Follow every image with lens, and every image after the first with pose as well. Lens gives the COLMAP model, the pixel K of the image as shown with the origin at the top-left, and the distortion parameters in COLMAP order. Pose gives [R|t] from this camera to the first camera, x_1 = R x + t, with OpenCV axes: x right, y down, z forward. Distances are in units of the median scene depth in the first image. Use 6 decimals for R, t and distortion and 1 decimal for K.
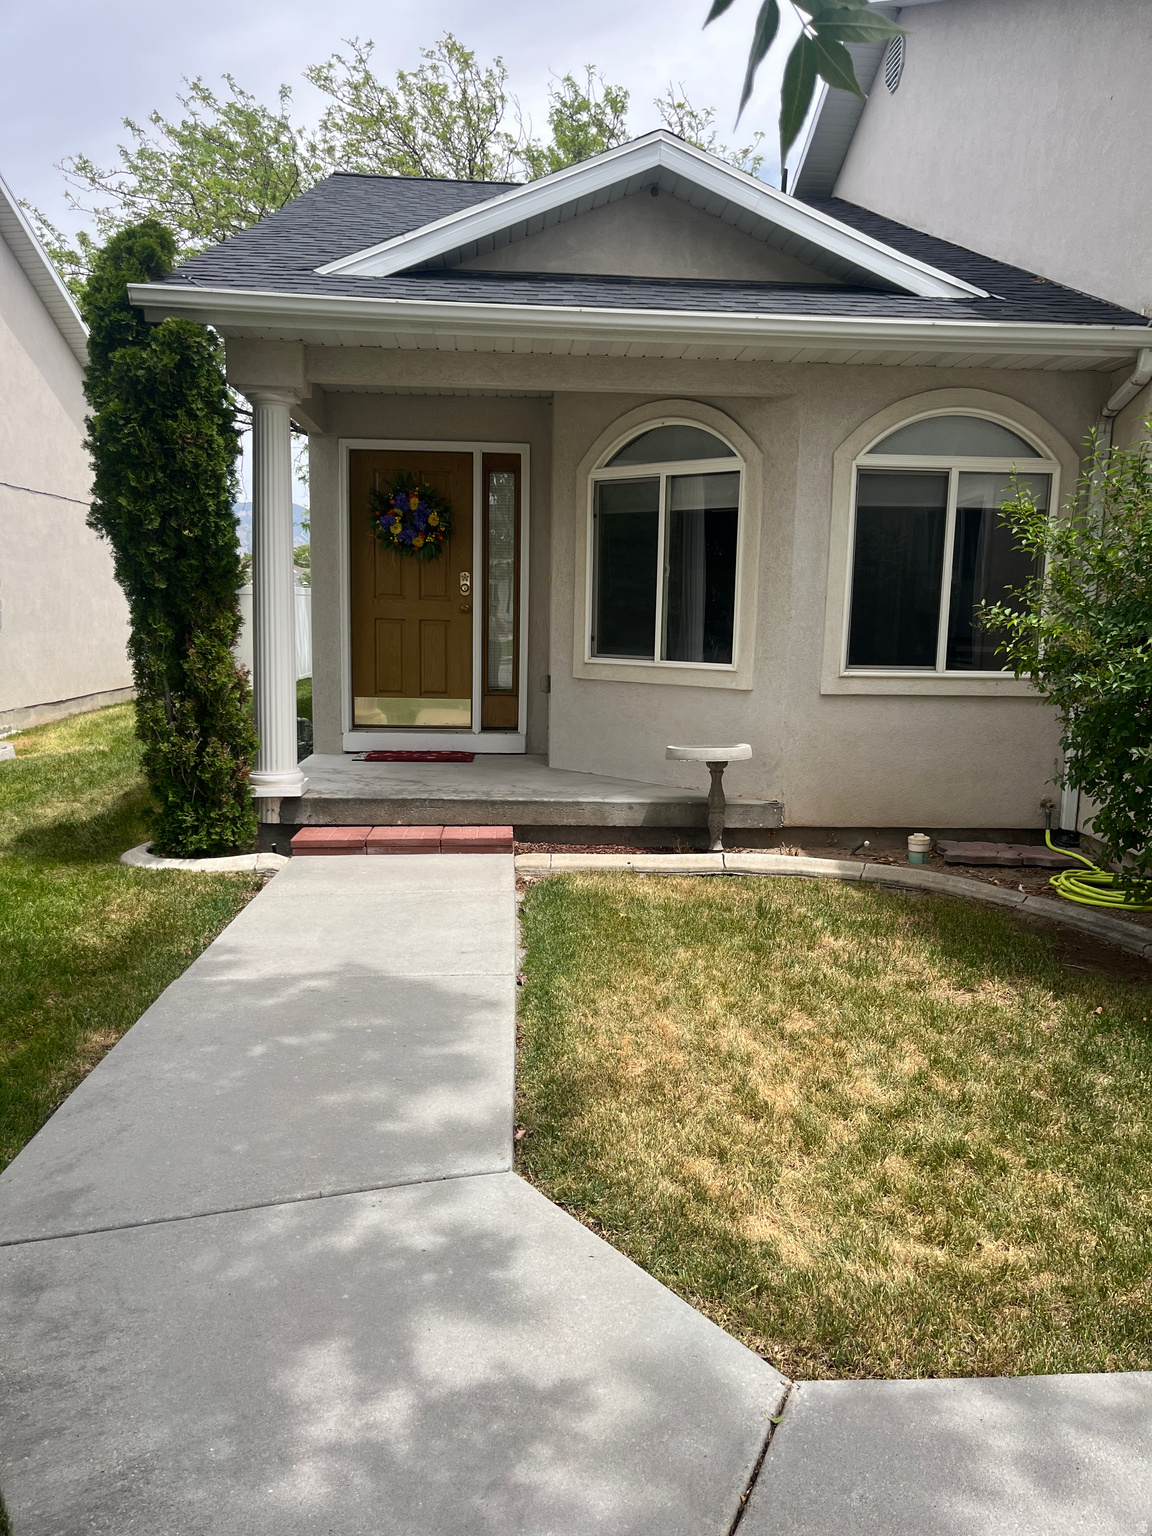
lens RADIAL K [[1163.4, 0, 576.9], [0, 1163.4, 778.3], [0, 0, 1]] dist [0.062011, -0.078690]
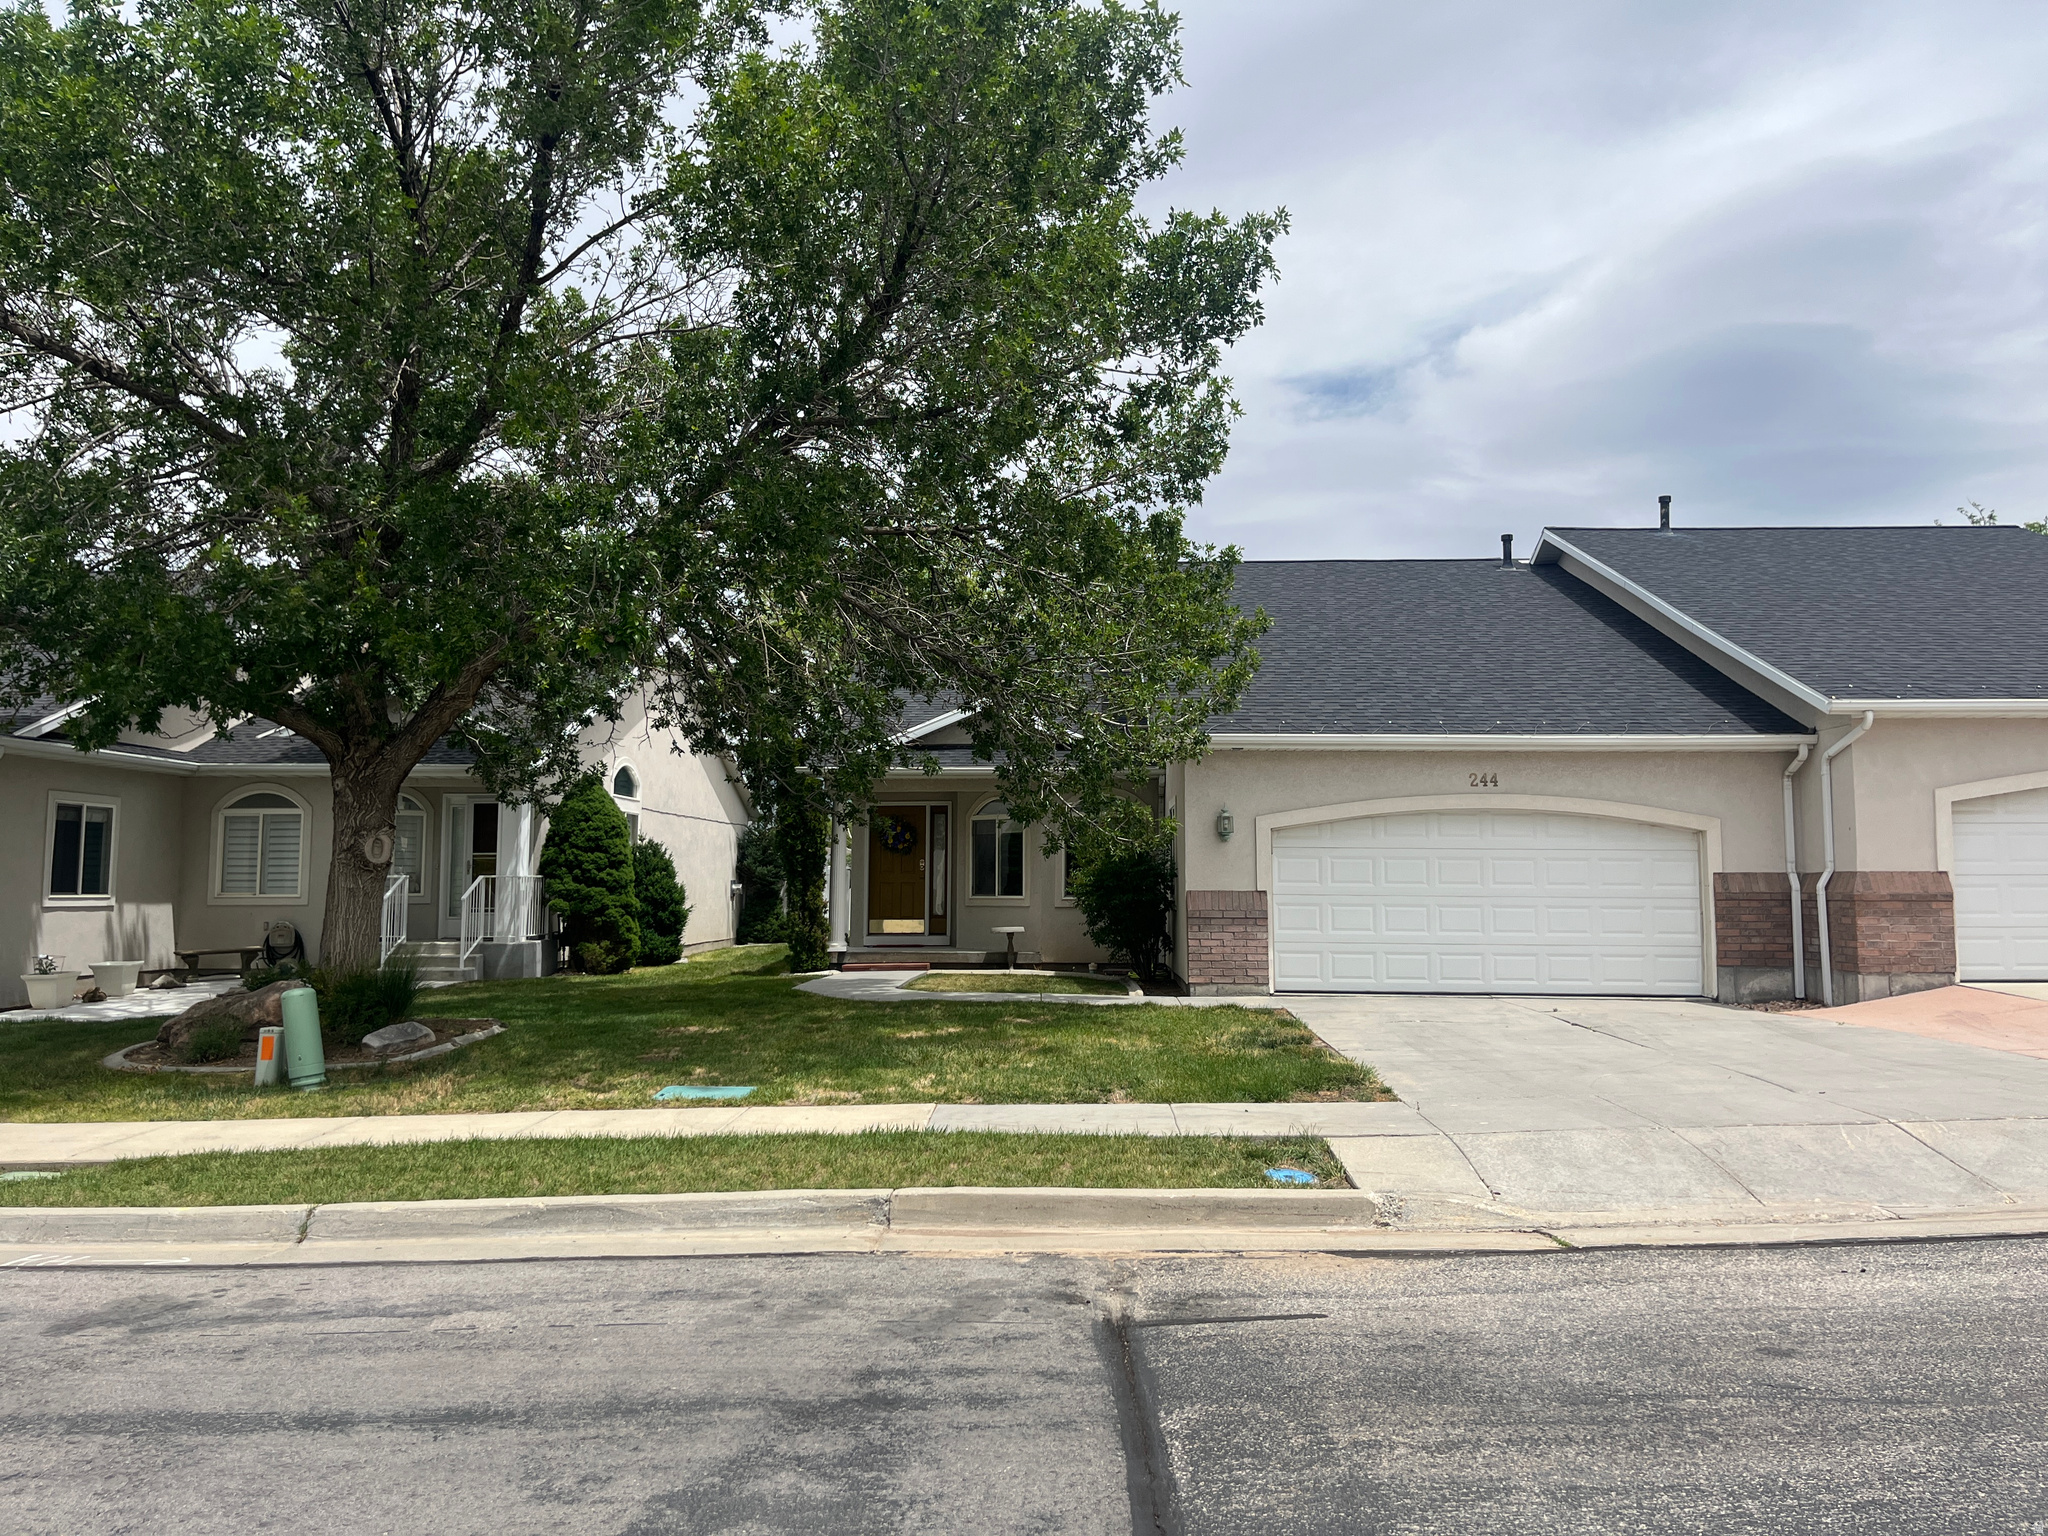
lens RADIAL K [[1551.2, 0, 1045.7], [0, 1551.2, 744.0], [0, 0, 1]] dist [0.062011, -0.078690]
pose [[0.996159, -0.026804, -0.083358, 0.478787], [0.006302, 0.971473, -0.237067, 0.375487], [0.087335, 0.235631, 0.967911, -2.290505]]
